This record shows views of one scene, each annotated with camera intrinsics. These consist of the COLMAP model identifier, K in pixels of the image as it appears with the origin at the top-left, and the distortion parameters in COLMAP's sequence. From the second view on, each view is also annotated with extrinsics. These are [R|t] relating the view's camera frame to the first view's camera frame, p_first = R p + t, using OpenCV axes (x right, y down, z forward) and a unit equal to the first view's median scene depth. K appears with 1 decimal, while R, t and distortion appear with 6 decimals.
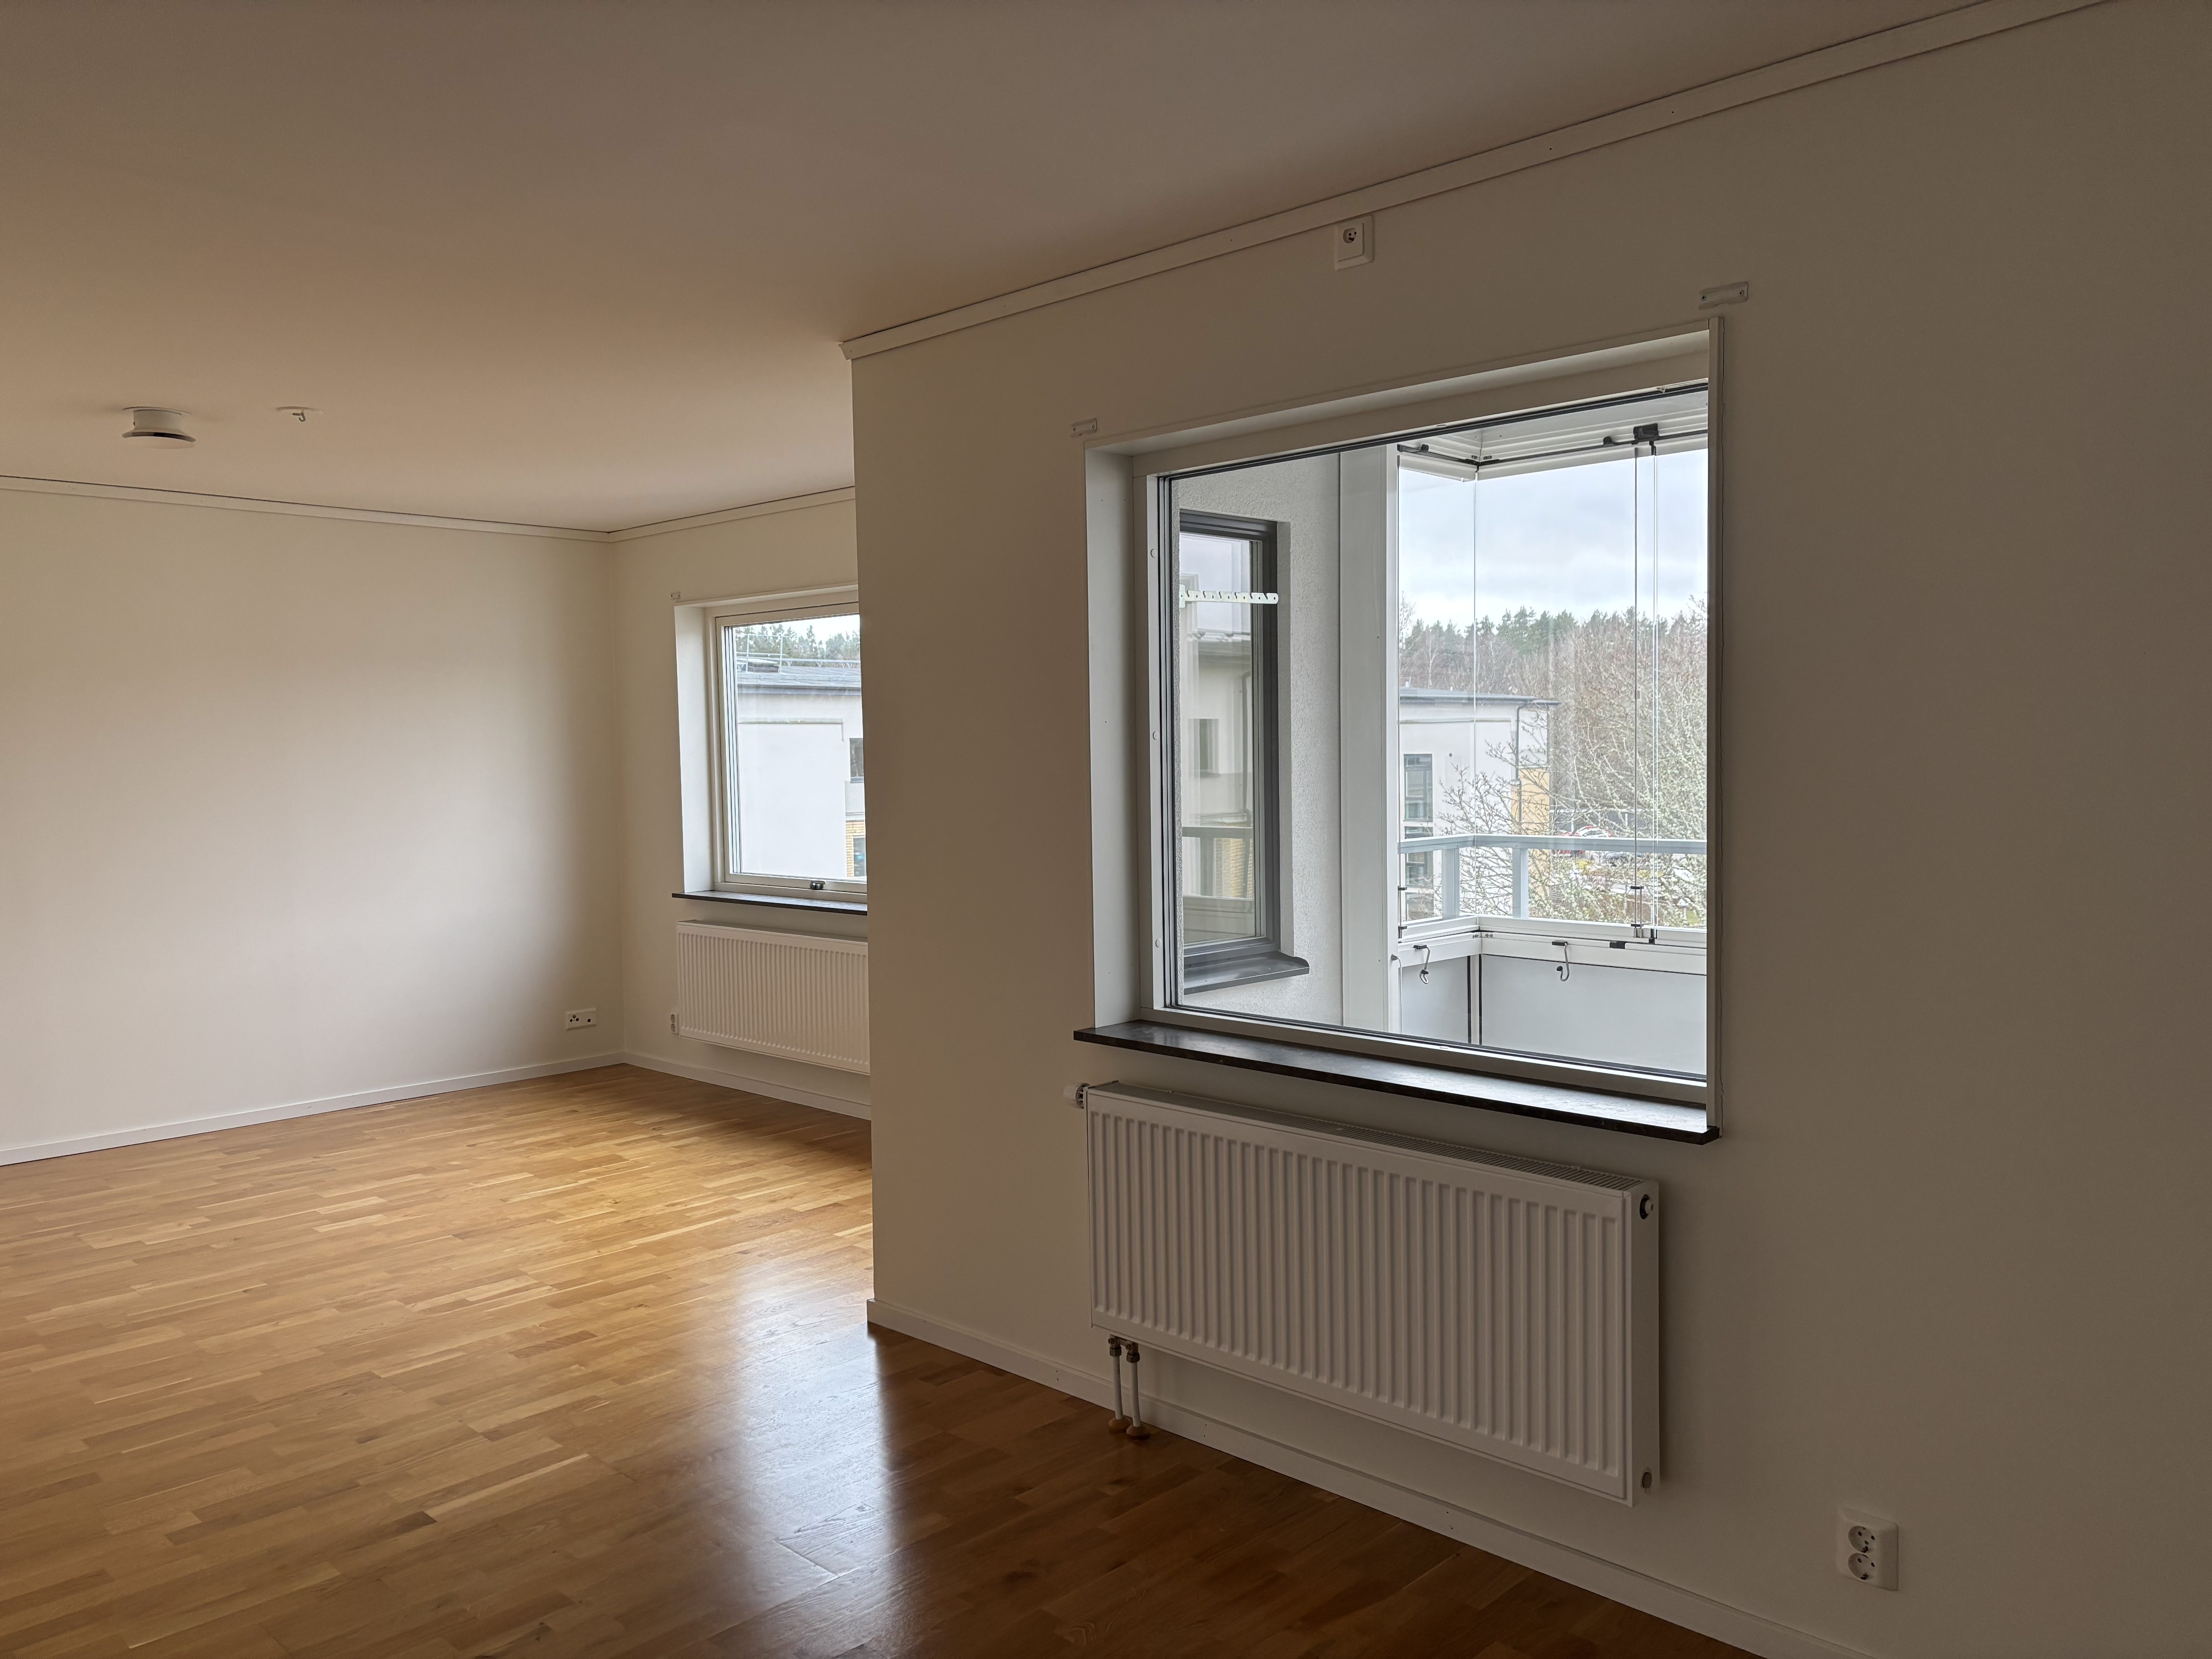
lens RADIAL K [[1663.1, 0, 1070.4], [0, 1663.1, 812.2], [0, 0, 1]] dist [0.043066, -0.041366]
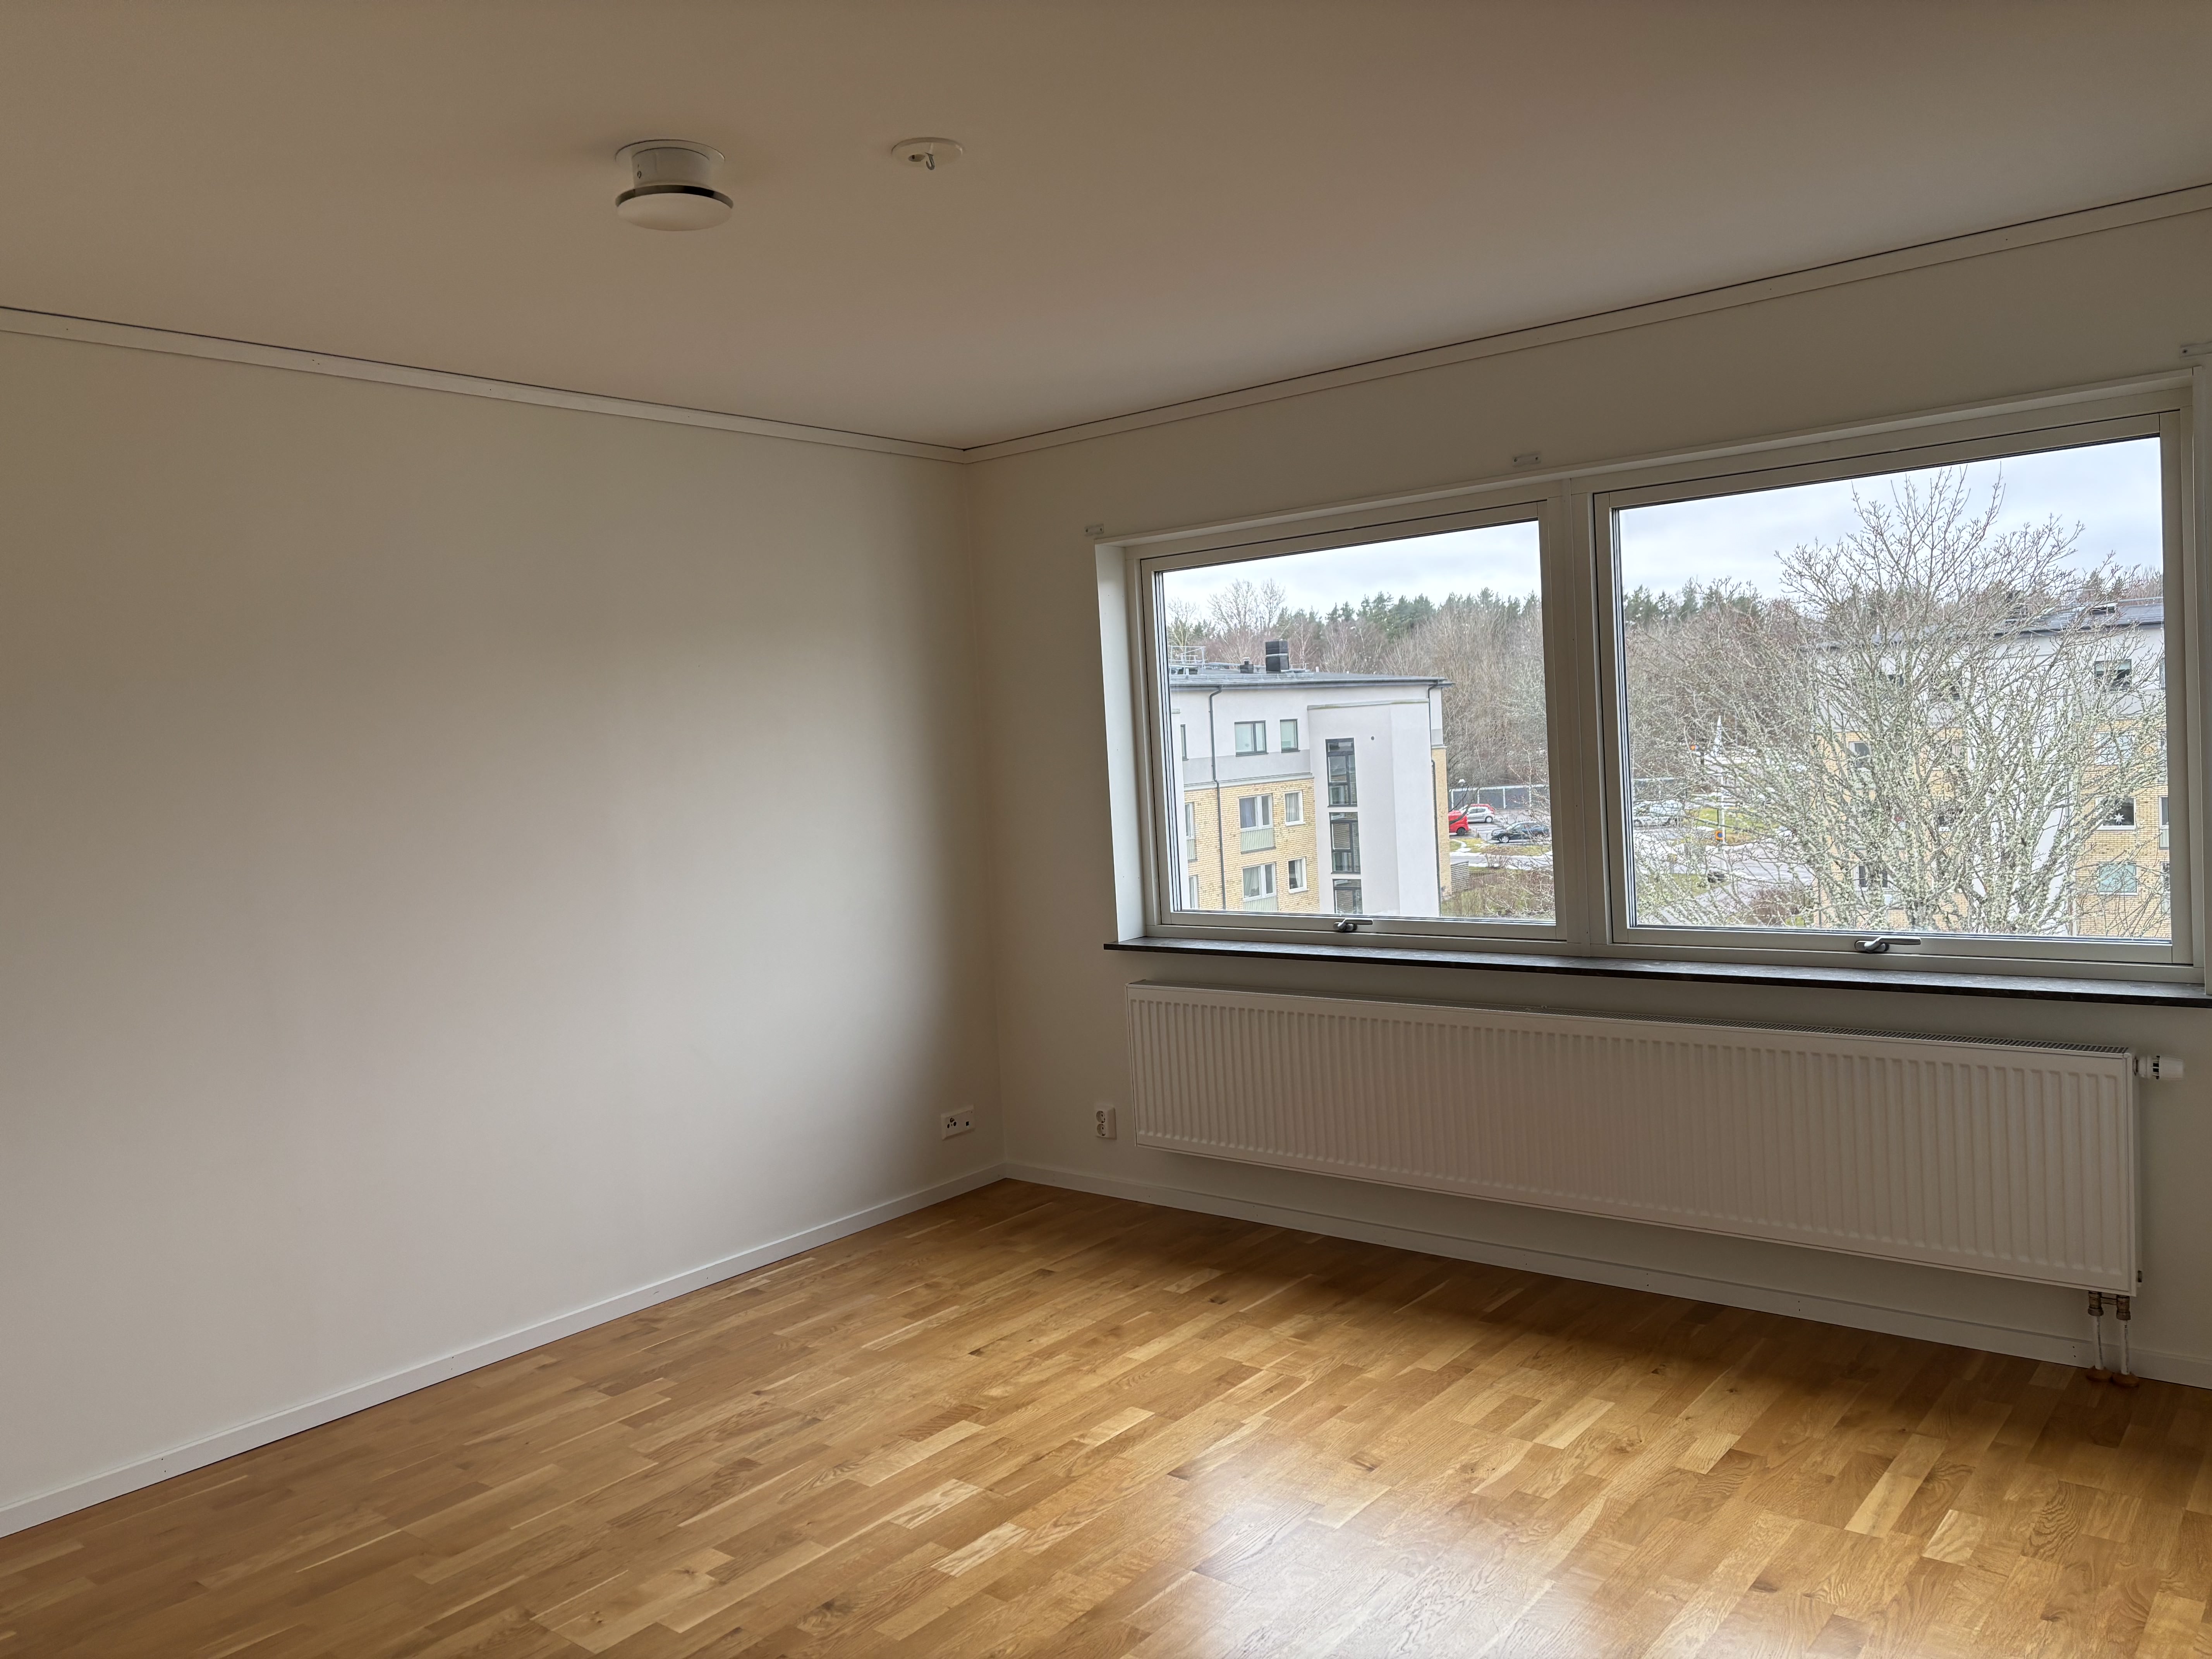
lens RADIAL K [[1663.1, 0, 1084.5], [0, 1663.1, 812.1], [0, 0, 1]] dist [0.043066, -0.041366]
pose [[0.995309, -0.043633, 0.086349, -2.203168], [0.043527, 0.999047, 0.003114, -0.079285], [-0.086403, 0.000659, 0.996260, 2.069778]]
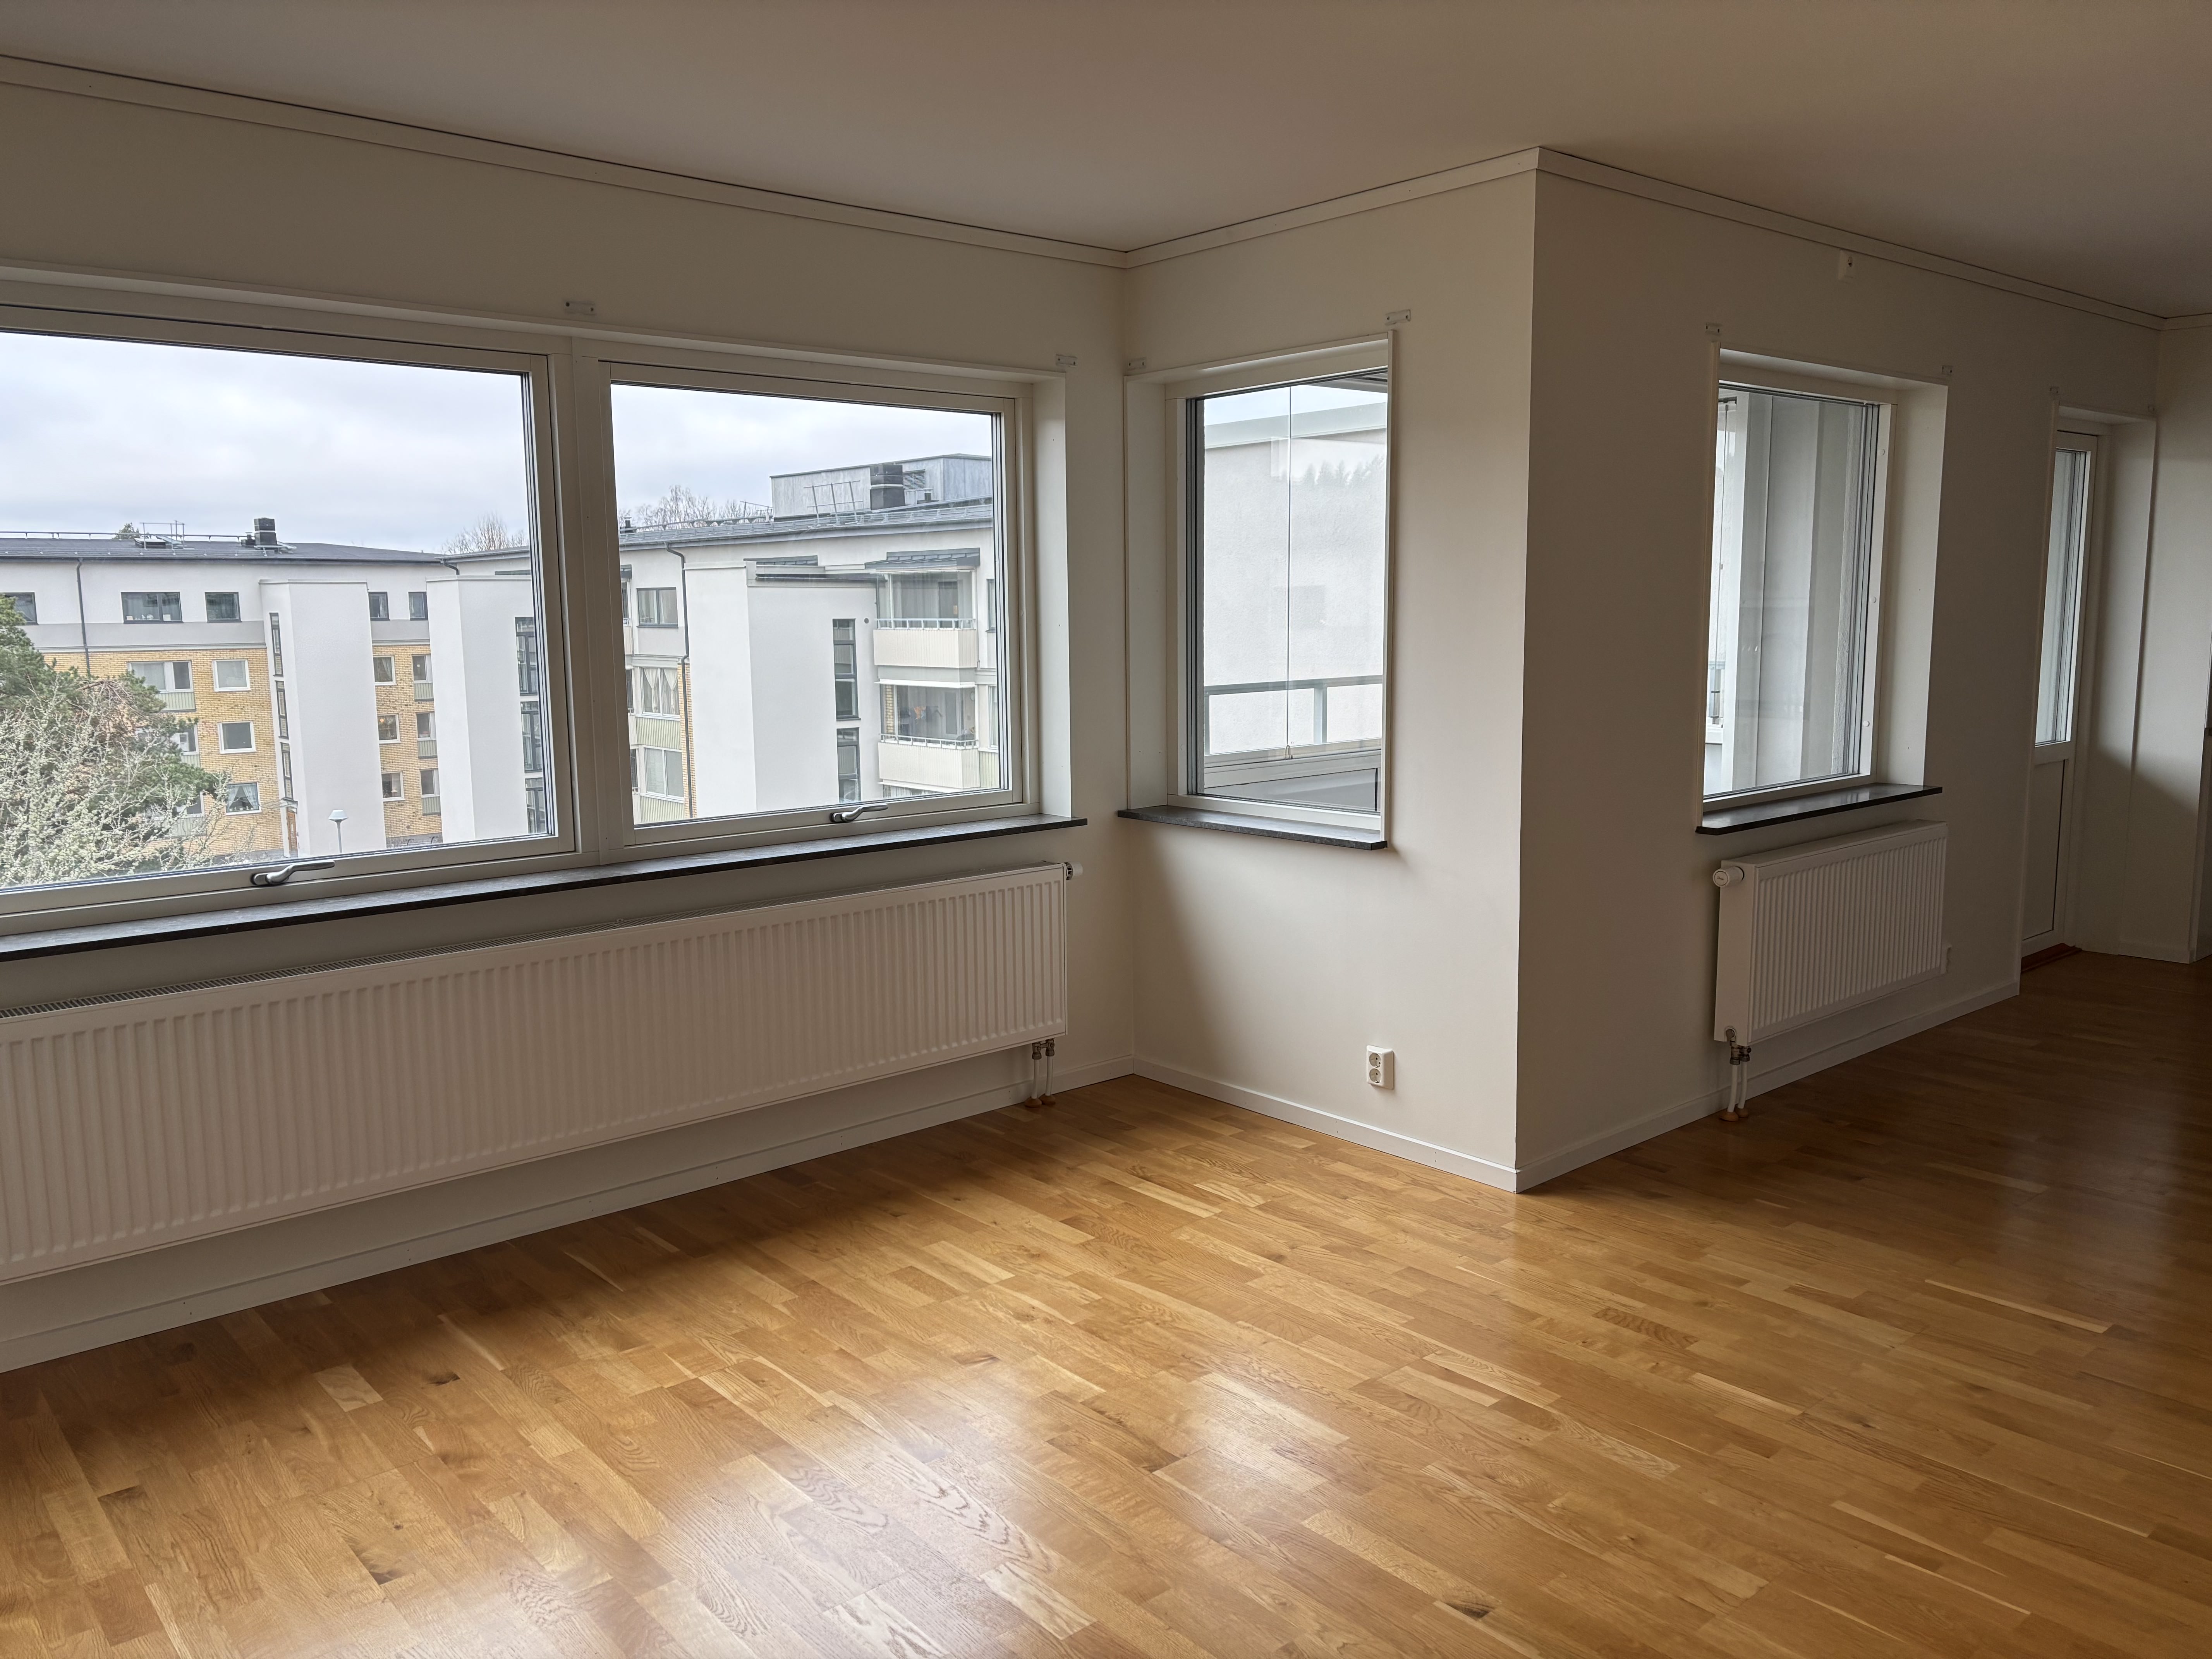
lens RADIAL K [[1663.1, 0, 1098.3], [0, 1663.1, 830.4], [0, 0, 1]] dist [0.043066, -0.041366]
pose [[0.081563, -0.124024, 0.988921, -4.426166], [0.054805, 0.991284, 0.119800, -0.135562], [-0.995160, 0.044427, 0.087650, 4.737563]]
